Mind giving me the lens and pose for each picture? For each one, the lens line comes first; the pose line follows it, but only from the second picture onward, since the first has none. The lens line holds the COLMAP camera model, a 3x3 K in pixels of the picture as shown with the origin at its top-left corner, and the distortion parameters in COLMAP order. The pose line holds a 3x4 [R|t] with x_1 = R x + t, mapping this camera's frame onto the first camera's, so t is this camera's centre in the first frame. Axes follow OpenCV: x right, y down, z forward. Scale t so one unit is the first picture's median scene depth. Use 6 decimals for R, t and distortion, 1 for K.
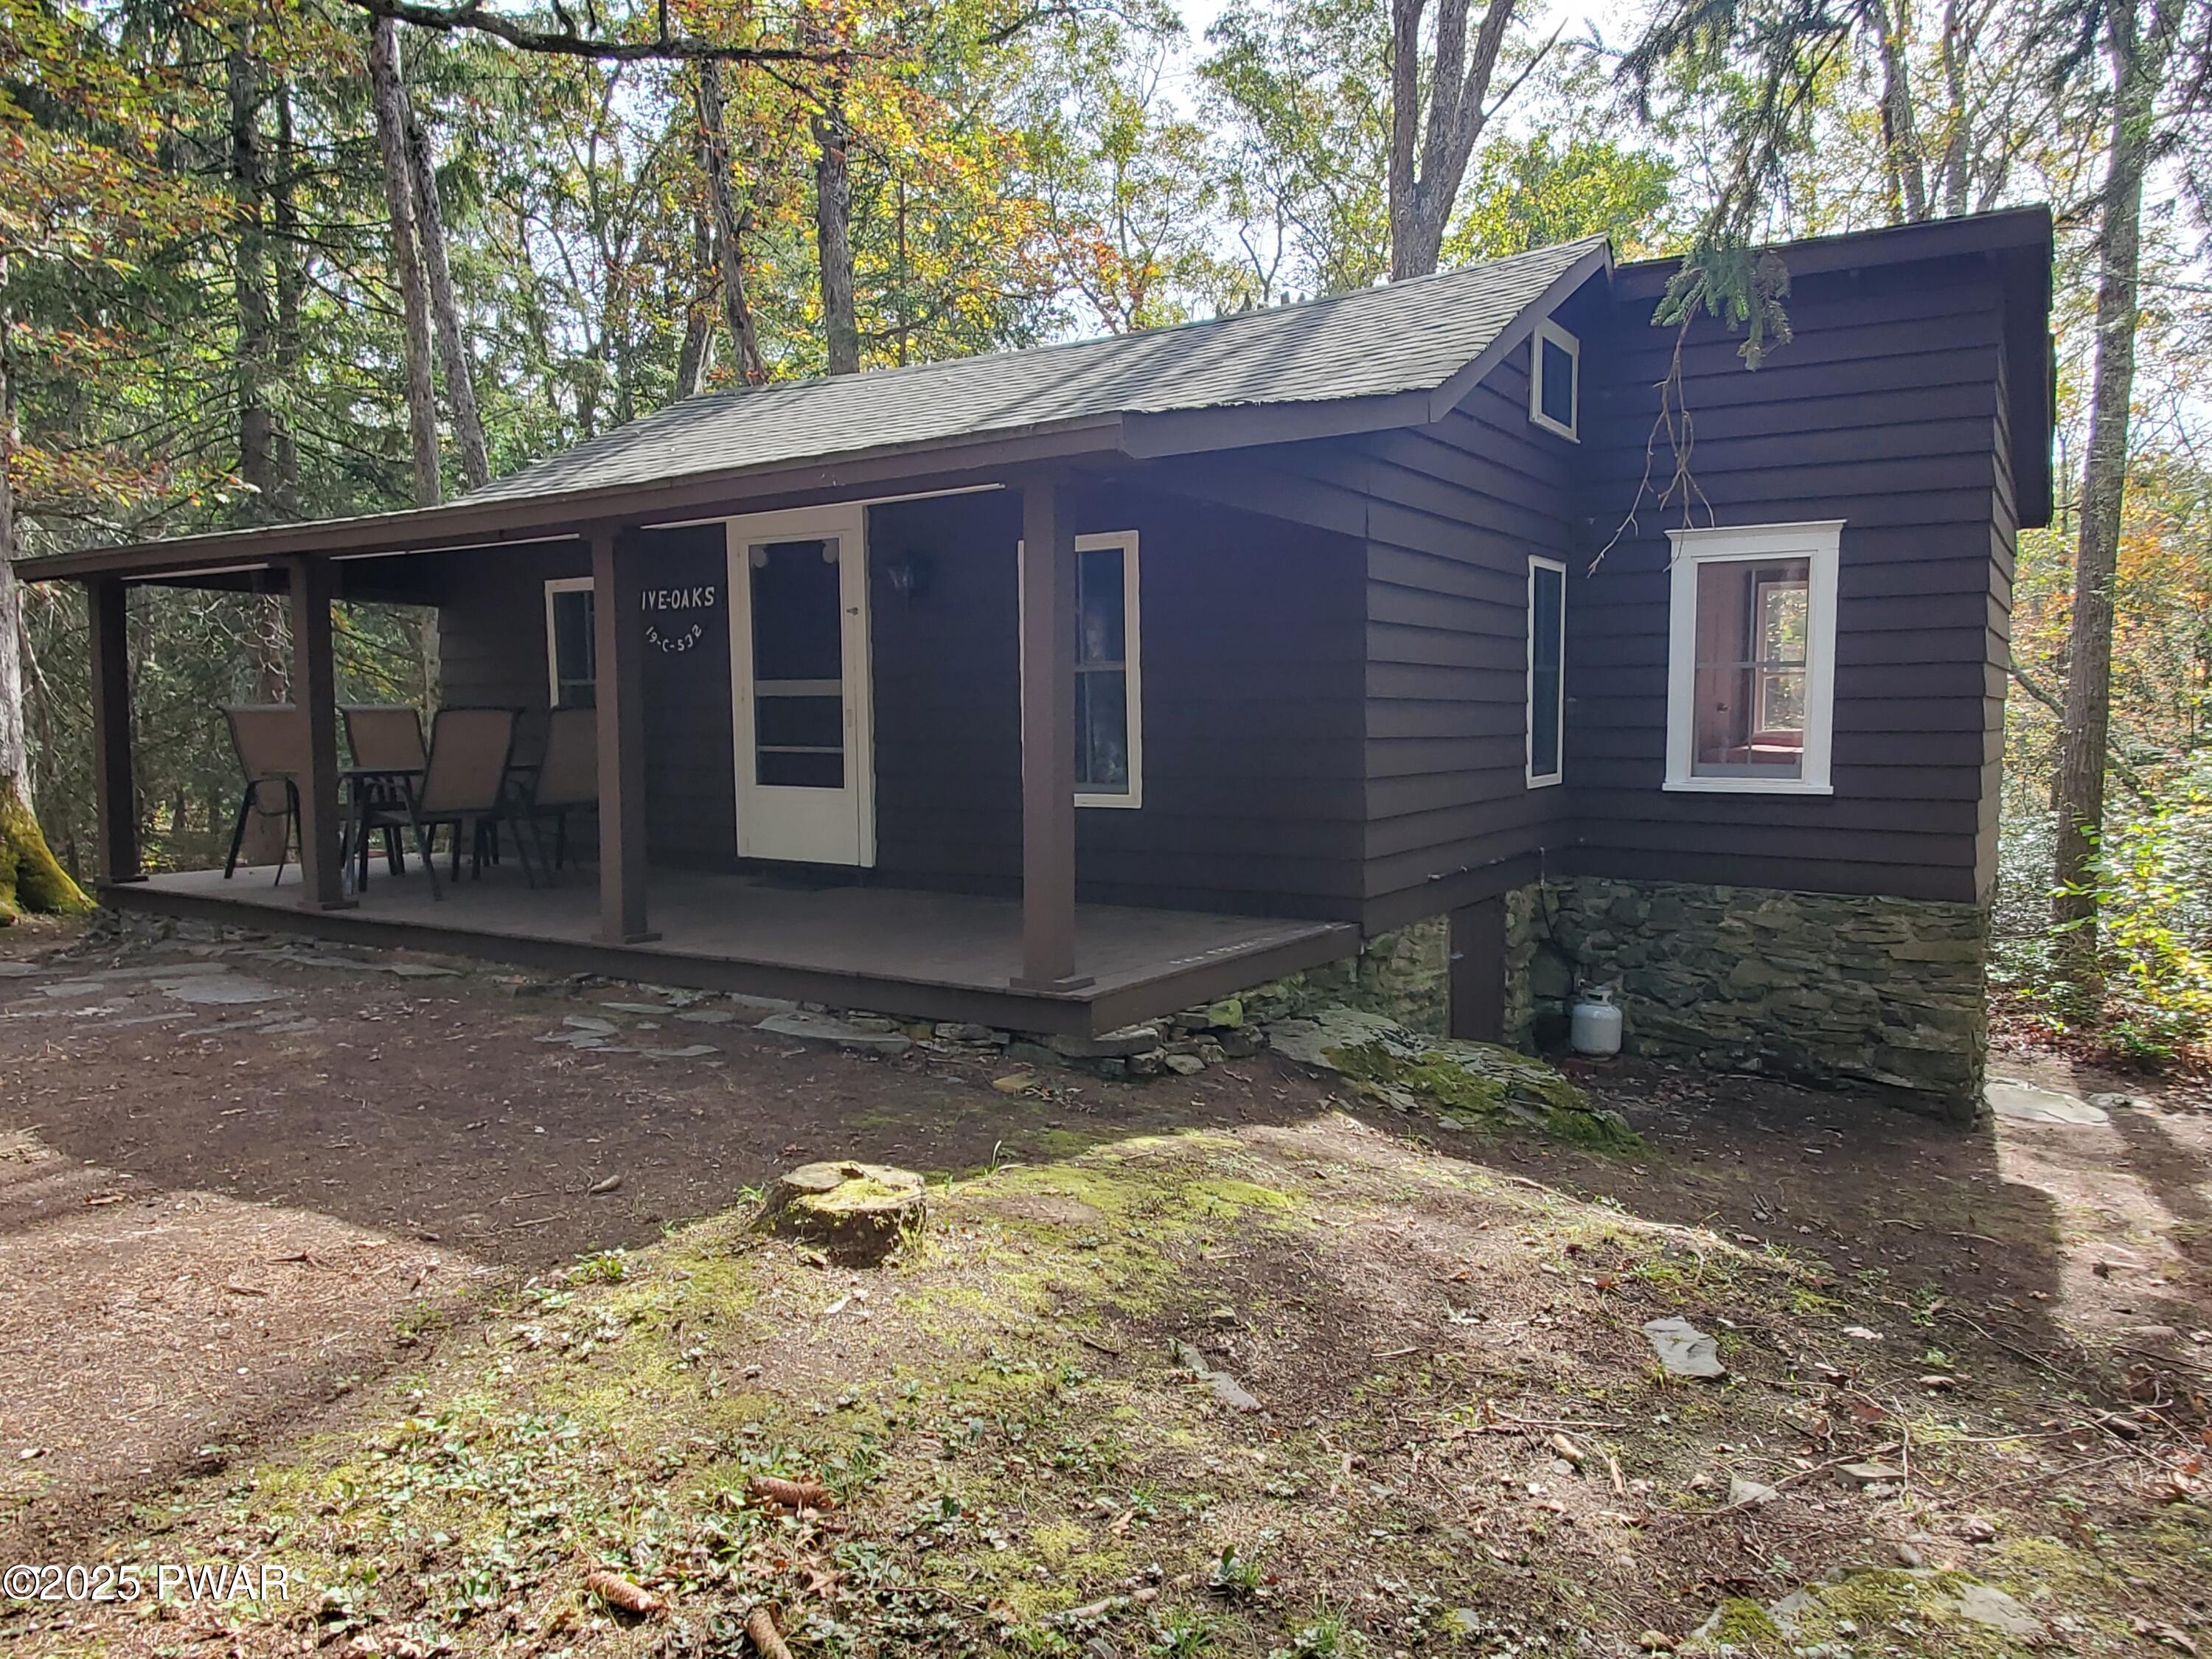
lens RADIAL K [[1517.0, 0, 1110.4], [0, 1517.0, 842.3], [0, 0, 1]] dist [0.008278, -0.011877]
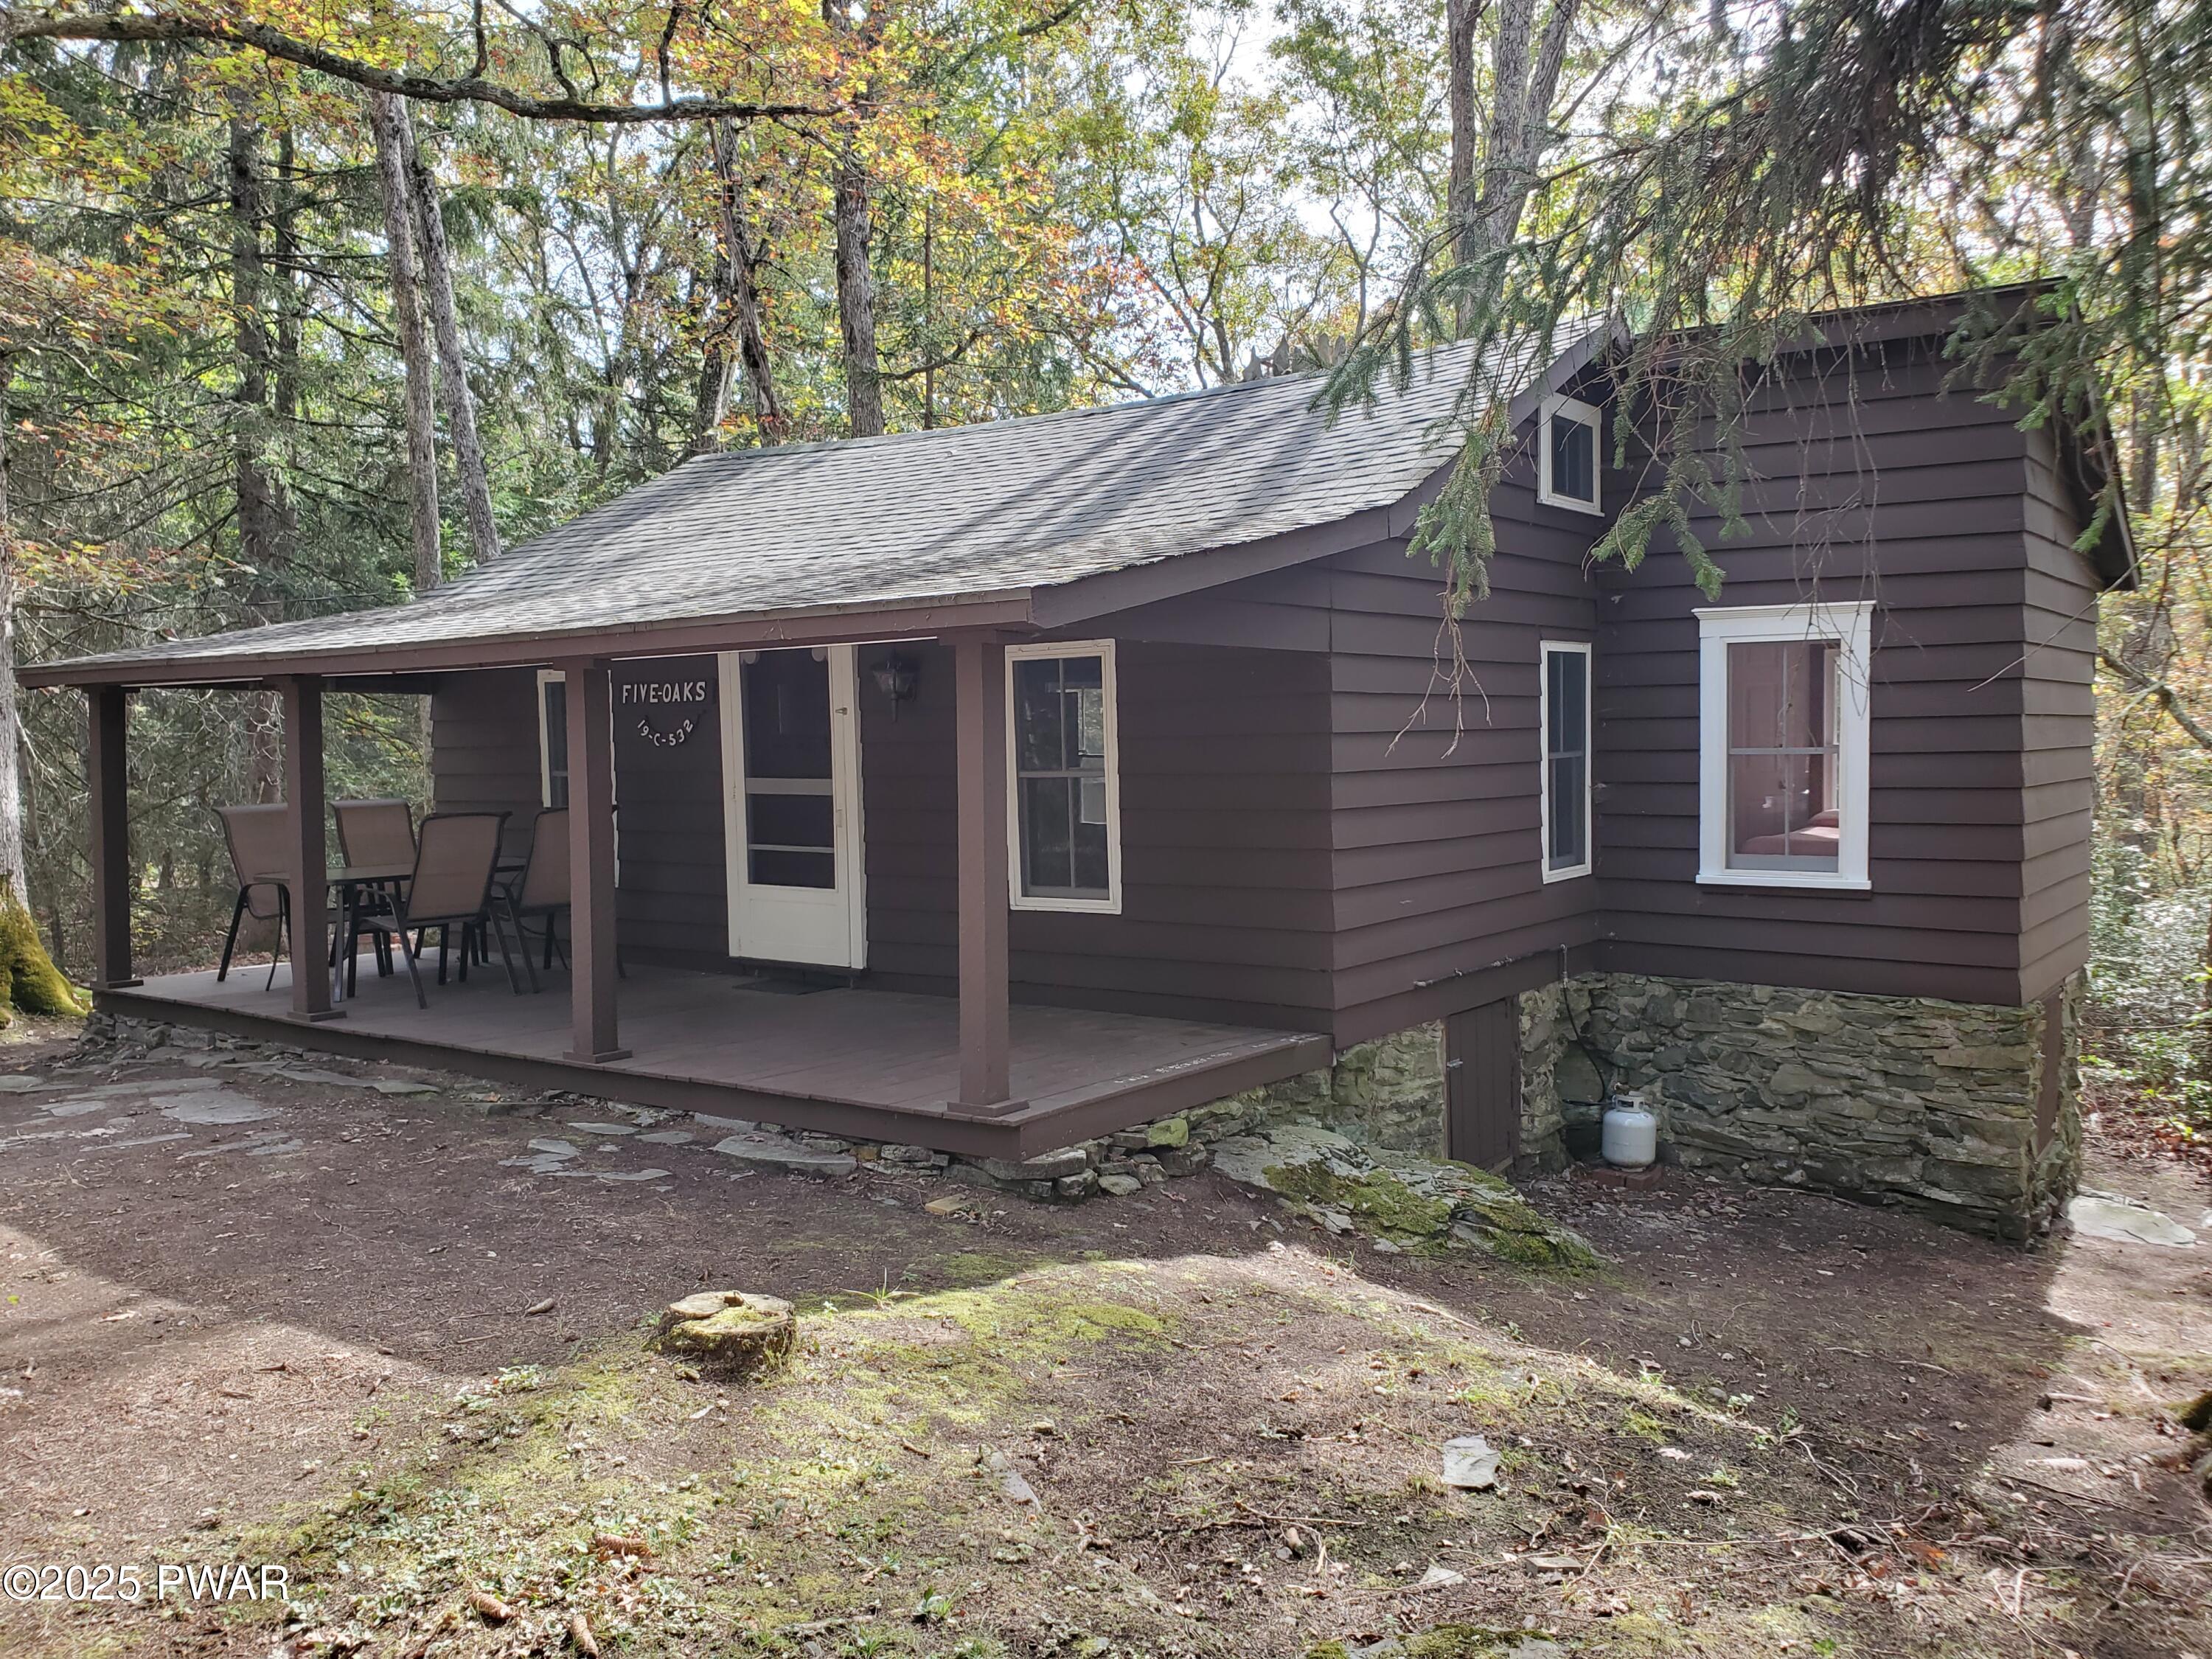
lens RADIAL K [[1782.5, 0, 1109.5], [0, 1782.5, 823.0], [0, 0, 1]] dist [0.009538, 0.006223]
pose [[0.997971, -0.007544, -0.063217, 0.077342], [0.005366, 0.999389, -0.034549, -0.037954], [0.063439, 0.034140, 0.997402, -0.138897]]
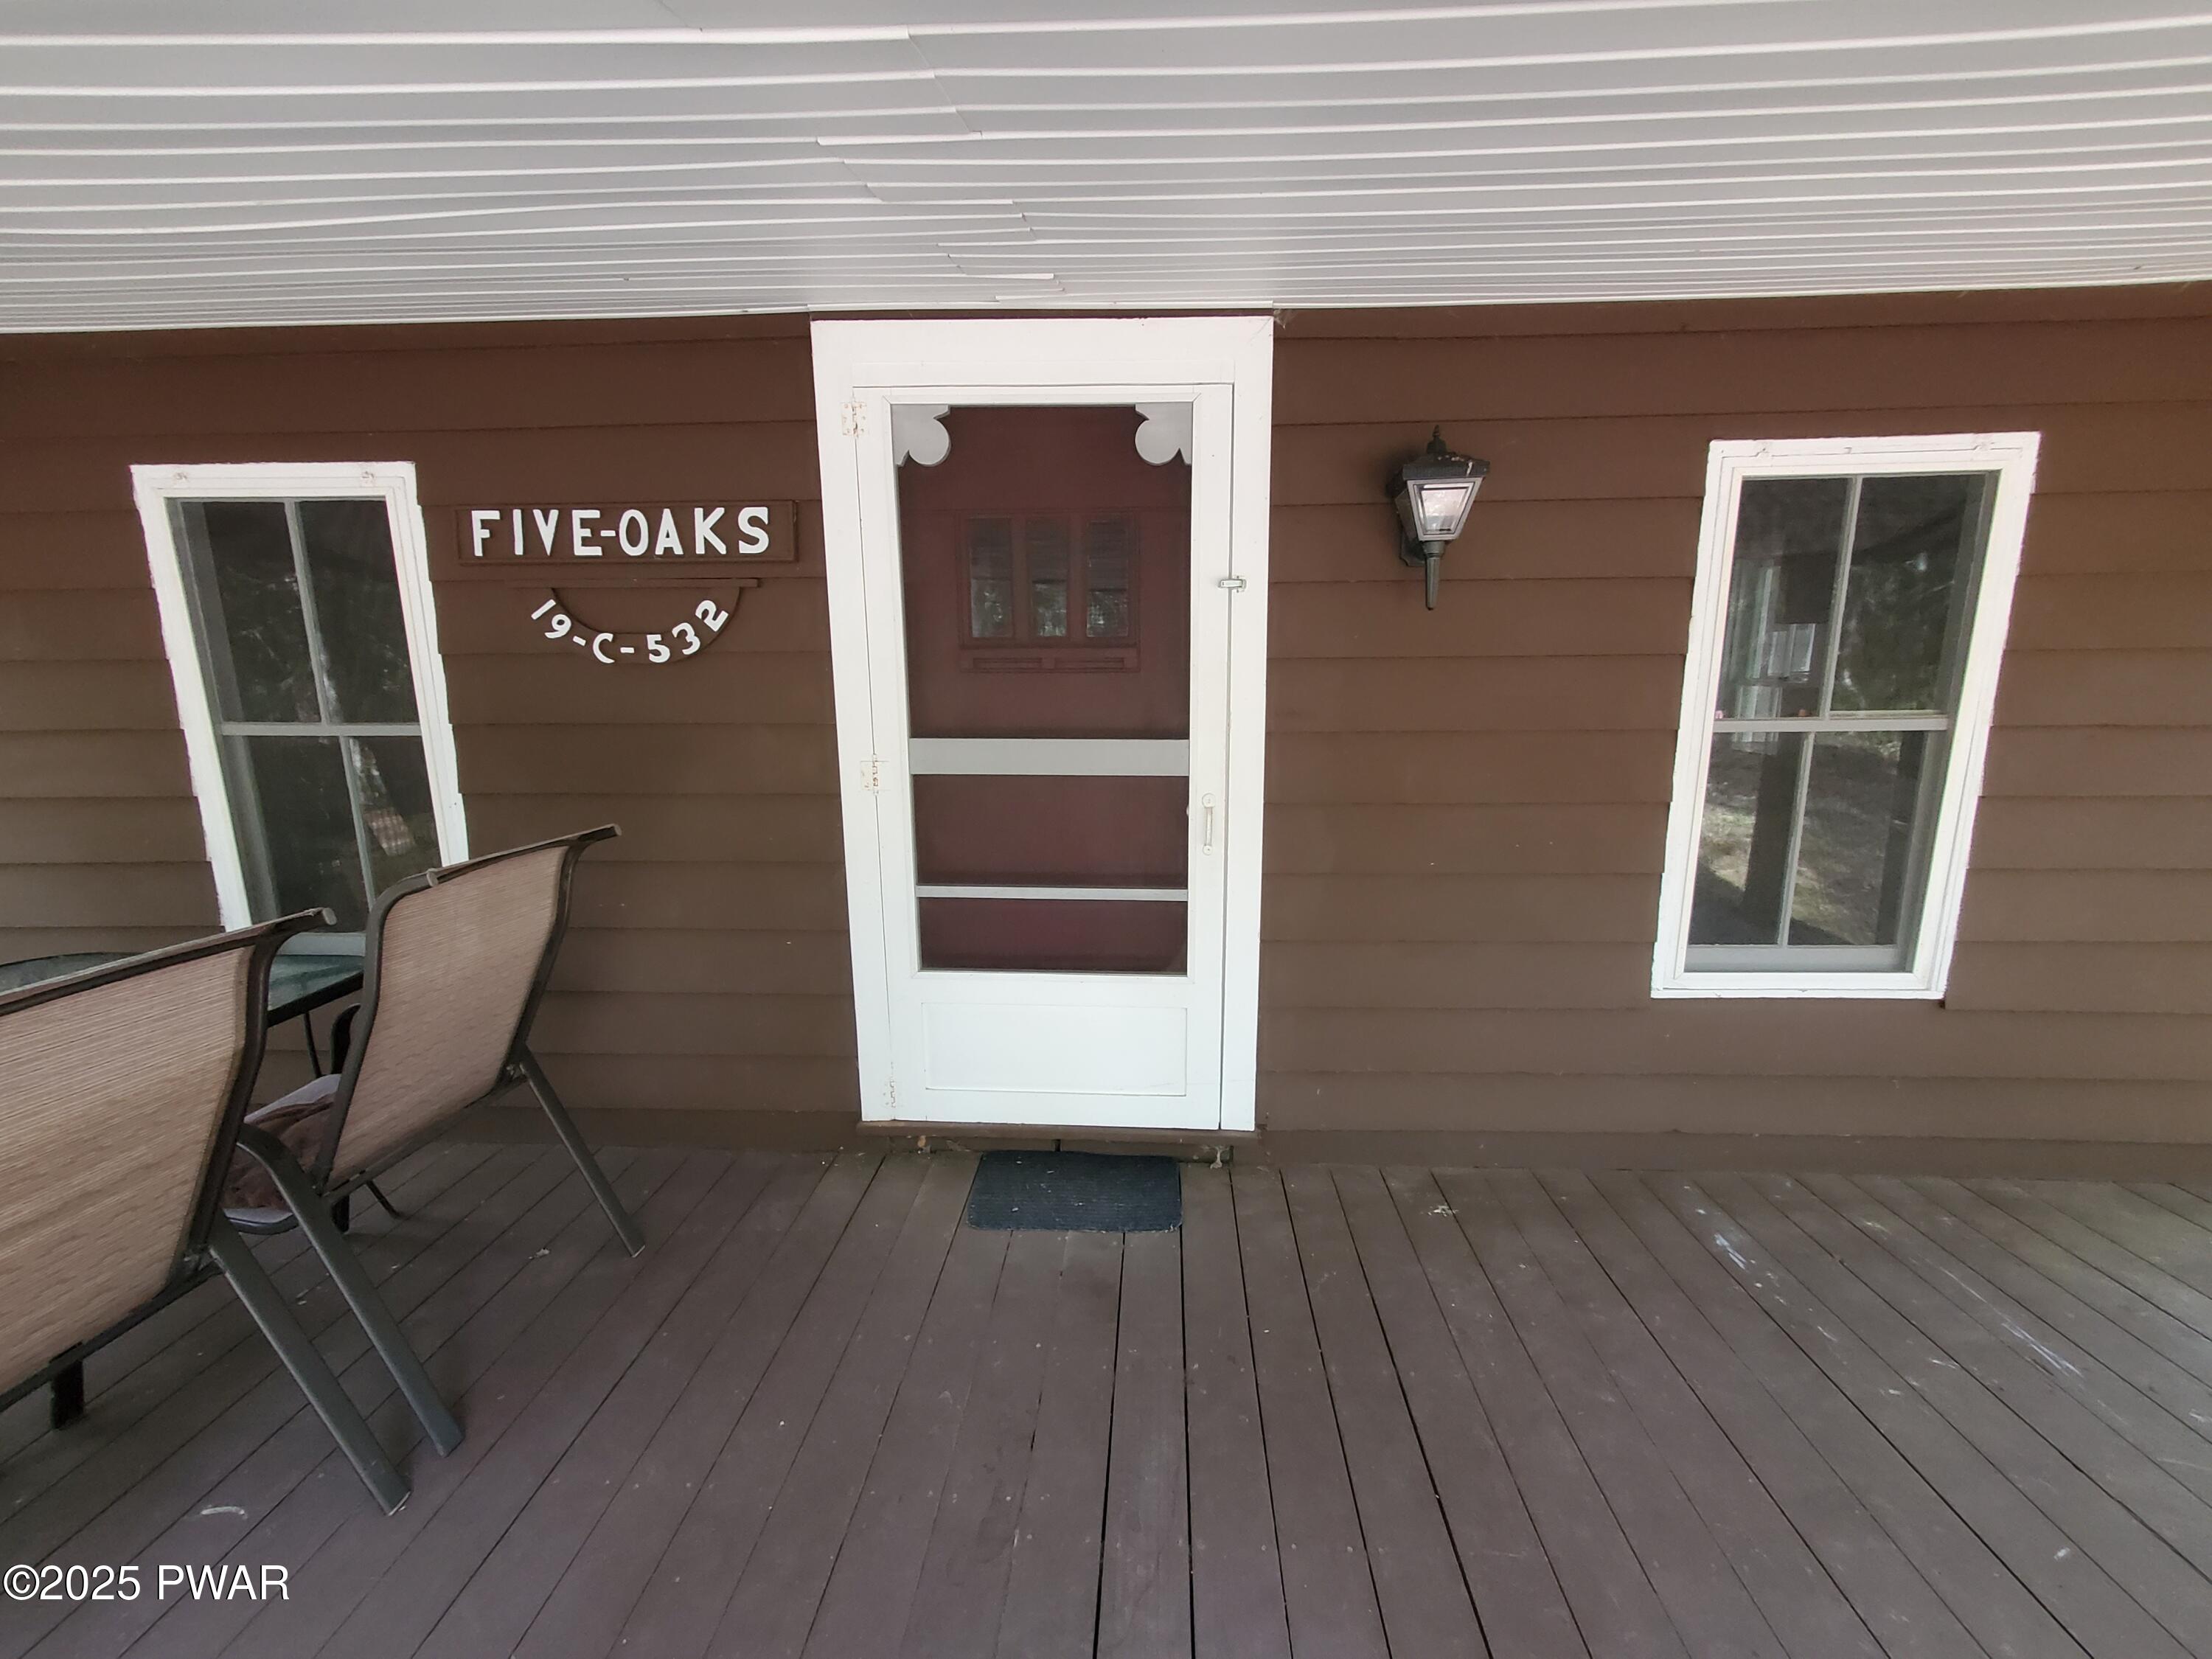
lens RADIAL K [[907.4, 0, 1113.4], [0, 907.4, 837.8], [0, 0, 1]] dist [0.003594, 0.000360]
pose [[0.860934, -0.082575, 0.501971, -0.333928], [0.043011, 0.995020, 0.089914, -0.104696], [-0.506896, -0.055819, 0.860198, 0.791854]]
